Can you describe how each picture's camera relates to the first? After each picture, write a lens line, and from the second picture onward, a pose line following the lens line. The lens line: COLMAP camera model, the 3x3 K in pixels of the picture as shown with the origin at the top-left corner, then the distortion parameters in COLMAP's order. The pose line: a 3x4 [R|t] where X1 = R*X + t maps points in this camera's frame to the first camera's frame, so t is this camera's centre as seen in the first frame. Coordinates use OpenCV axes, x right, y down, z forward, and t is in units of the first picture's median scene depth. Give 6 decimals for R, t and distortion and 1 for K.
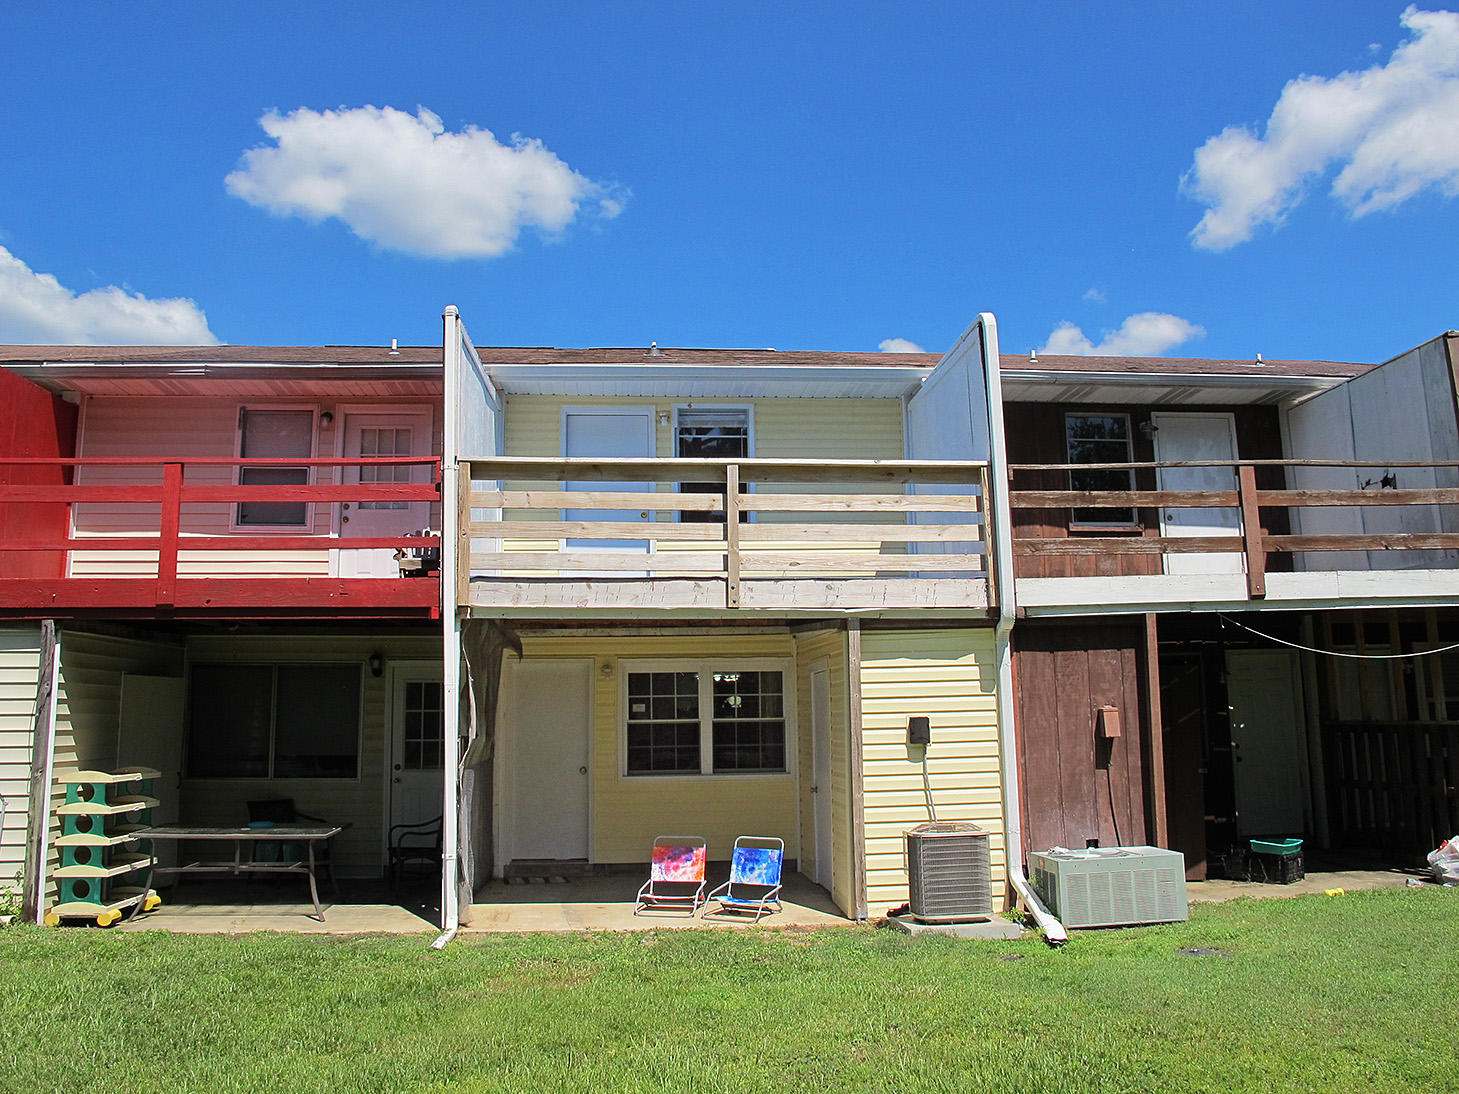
lens RADIAL K [[1231.4, 0, 734.6], [0, 1231.4, 497.0], [0, 0, 1]] dist [-0.151044, 0.117624]
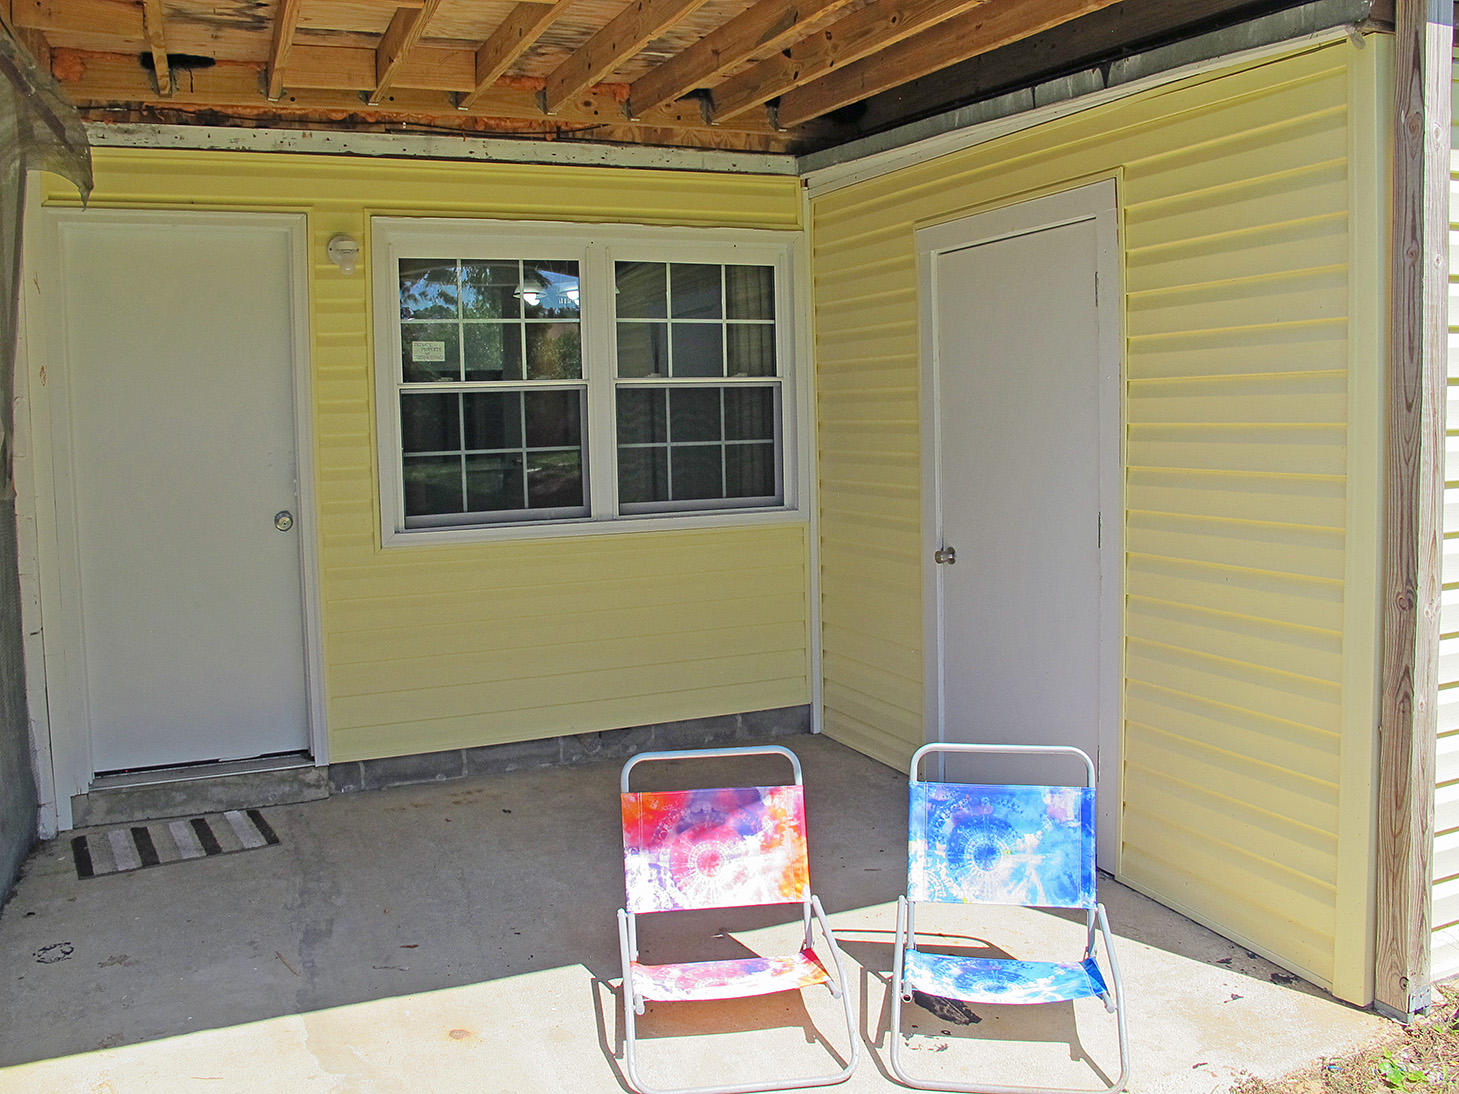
lens RADIAL K [[1231.4, 0, 734.6], [0, 1231.4, 497.0], [0, 0, 1]] dist [-0.151044, 0.117624]
pose [[0.948377, -0.029159, 0.315801, -0.112153], [-0.047216, 0.971686, 0.231512, 0.128475], [-0.313610, -0.234472, 0.920148, 0.633787]]
